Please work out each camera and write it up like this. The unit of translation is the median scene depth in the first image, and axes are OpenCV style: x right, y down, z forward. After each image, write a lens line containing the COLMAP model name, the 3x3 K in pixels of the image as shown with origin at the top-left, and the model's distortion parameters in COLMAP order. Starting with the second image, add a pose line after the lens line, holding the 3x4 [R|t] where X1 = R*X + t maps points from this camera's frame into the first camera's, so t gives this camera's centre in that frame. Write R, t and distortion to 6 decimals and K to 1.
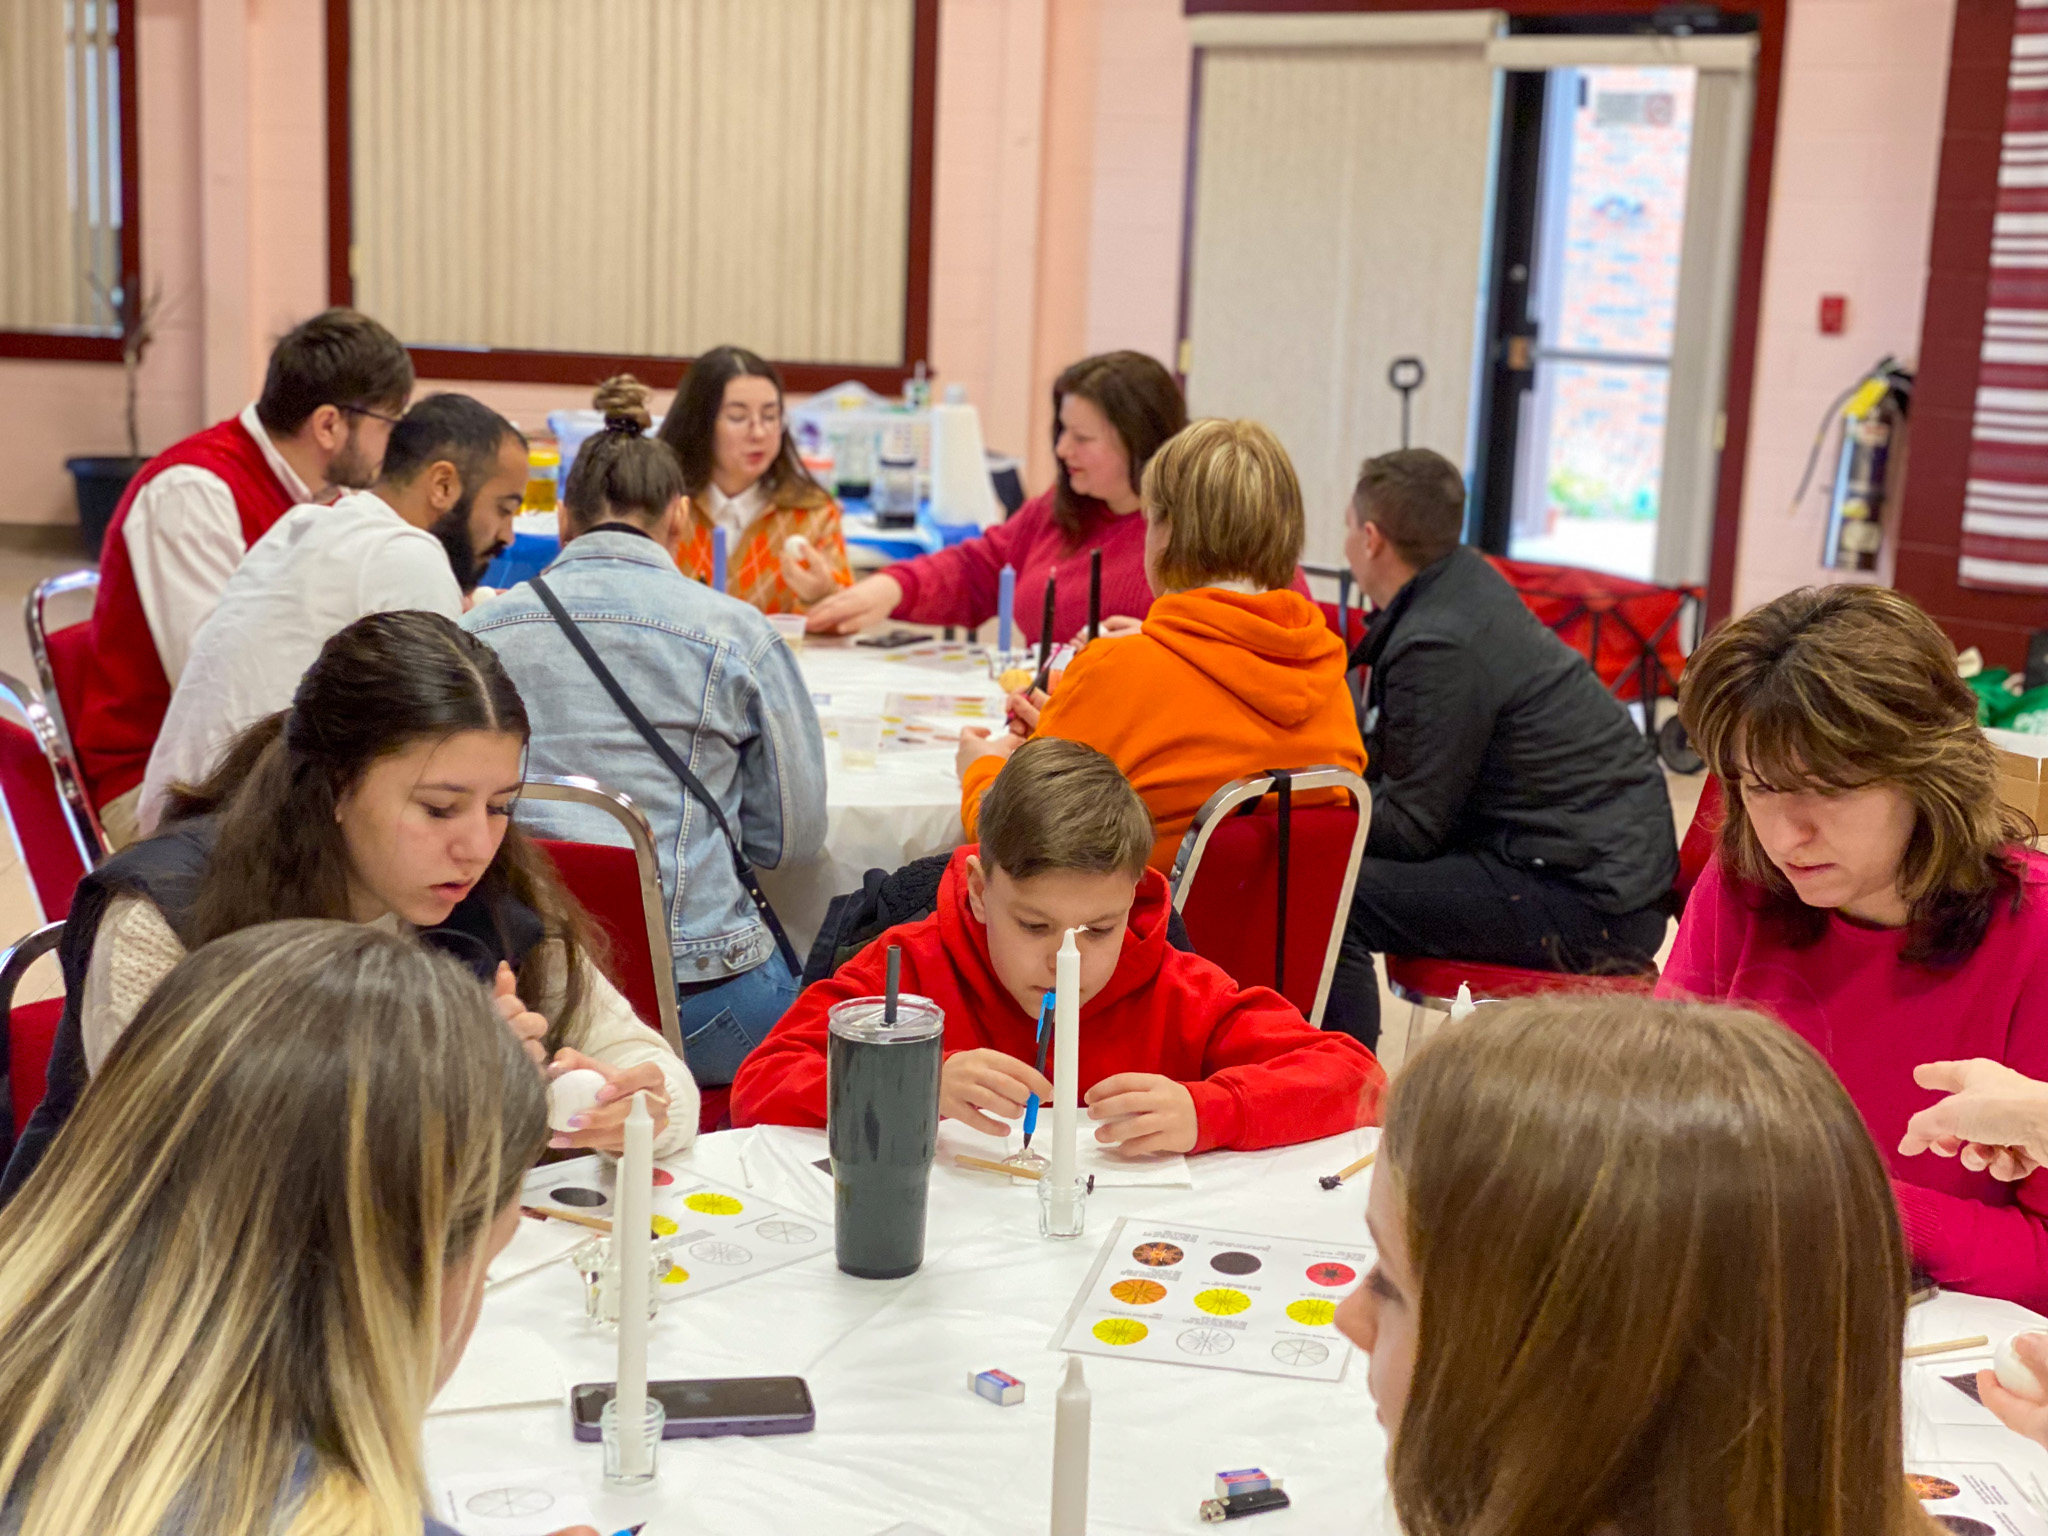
lens RADIAL K [[3084.5, 0, 1021.7], [0, 3084.5, 769.6], [0, 0, 1]] dist [0.131669, 0.000000]
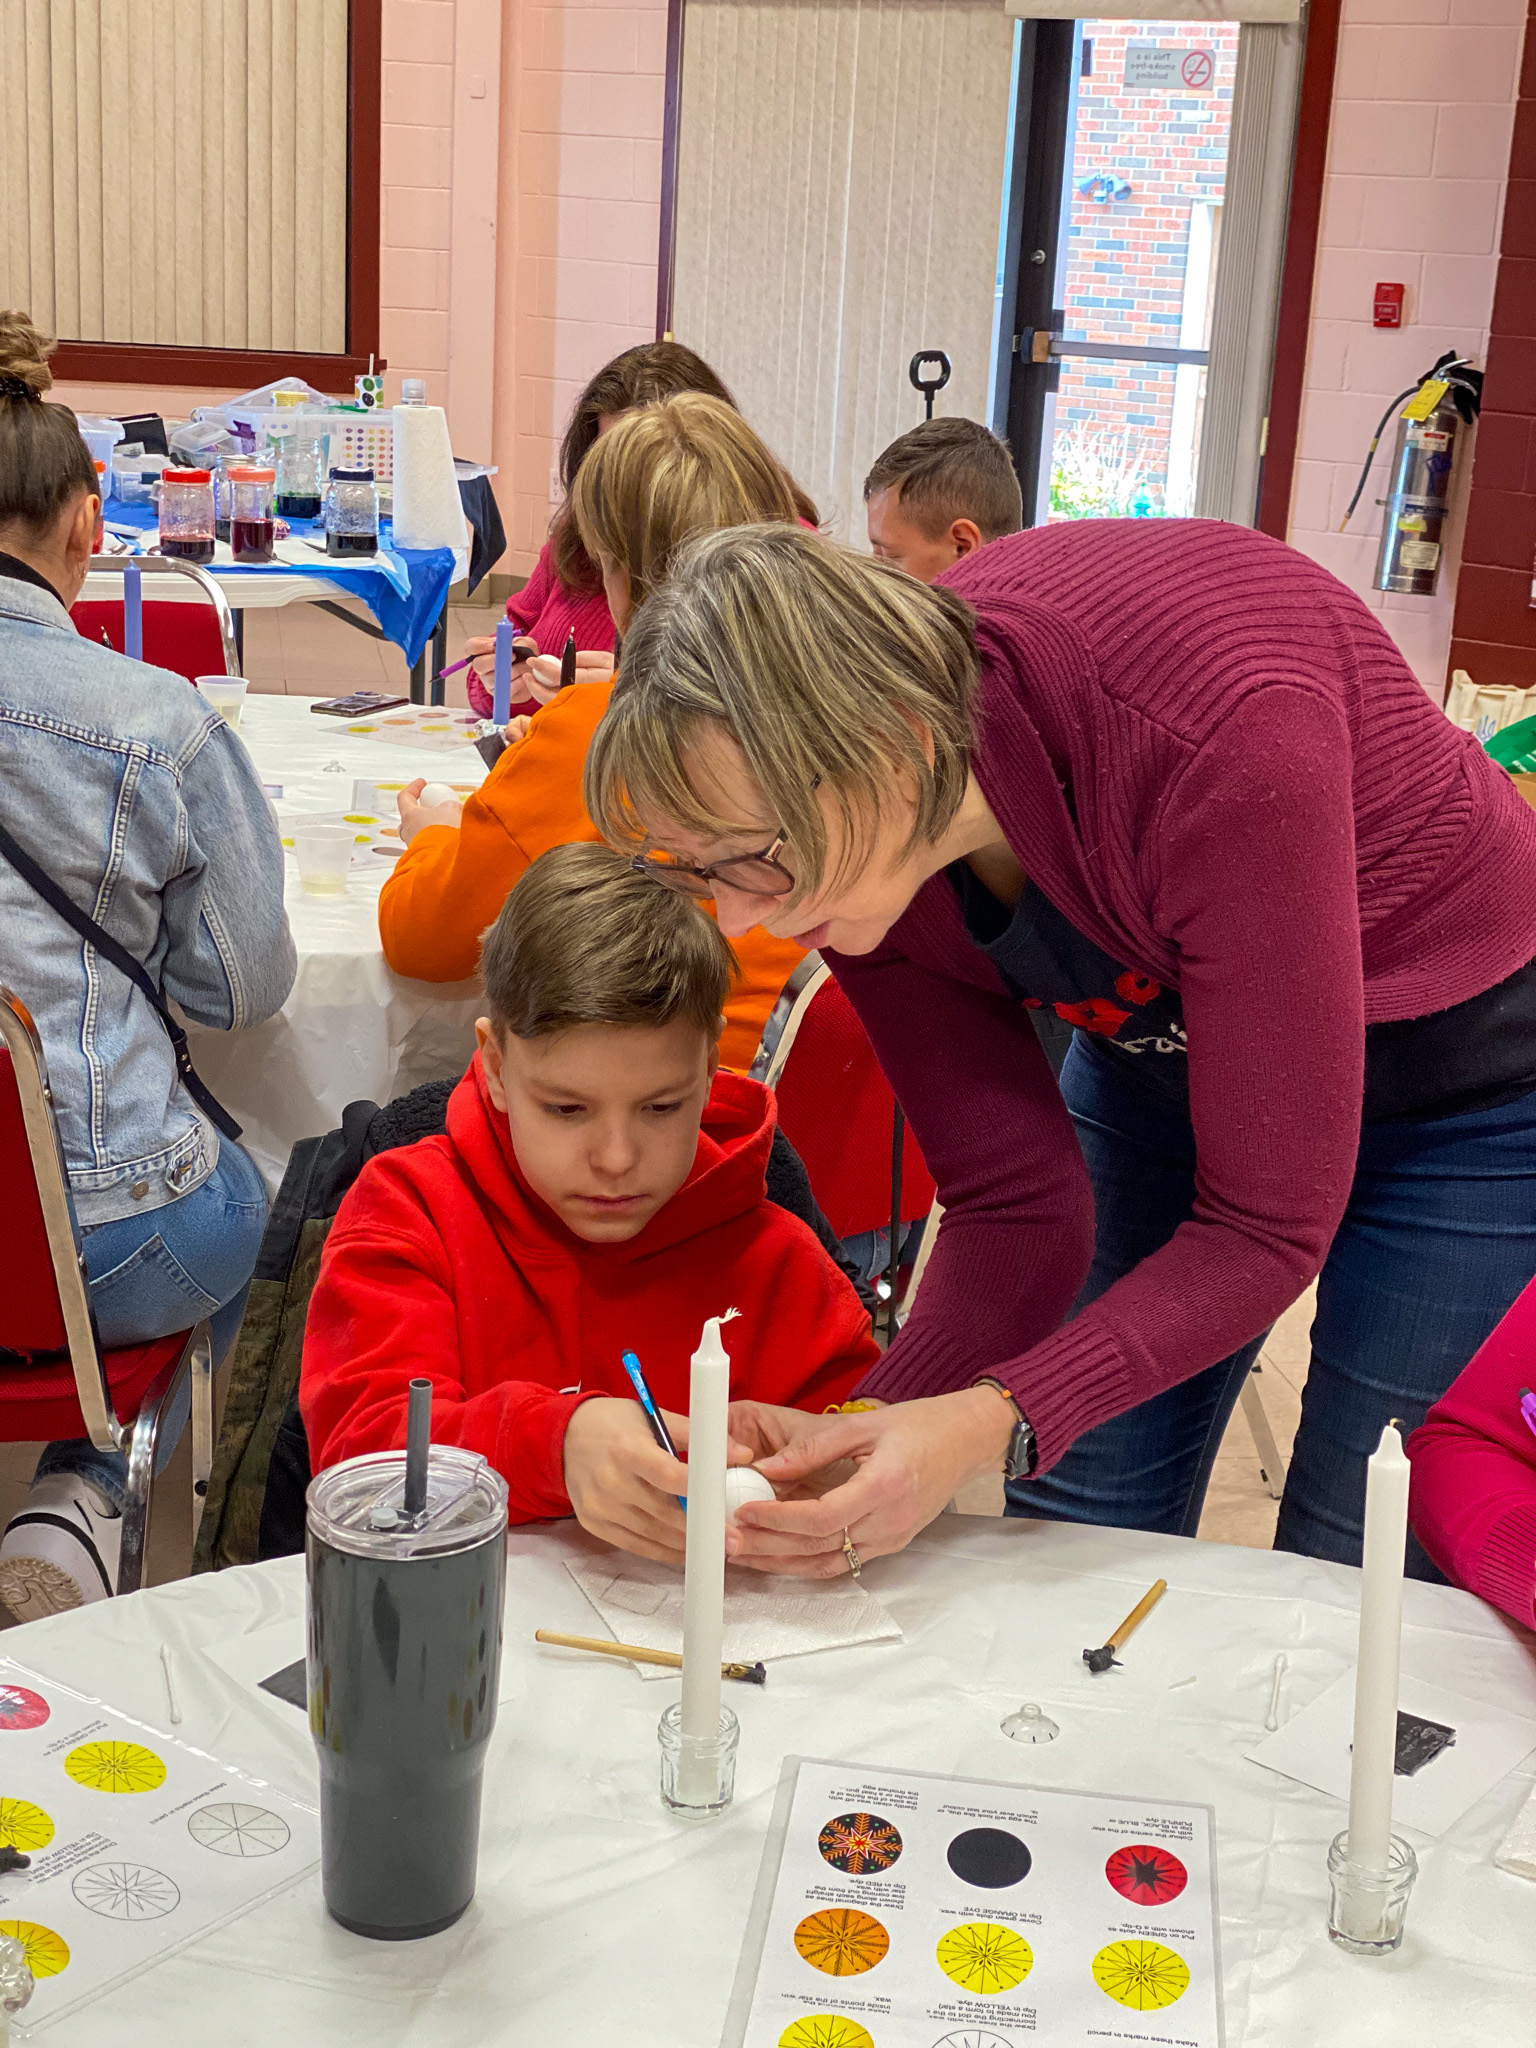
lens RADIAL K [[3084.5, 0, 770.8], [0, 3084.5, 1027.1], [0, 0, 1]] dist [0.131669, 0.000000]
pose [[0.995288, -0.016333, 0.095582, -0.011418], [0.008422, 0.996548, 0.082585, -0.021012], [-0.096601, -0.081391, 0.991990, 0.159845]]
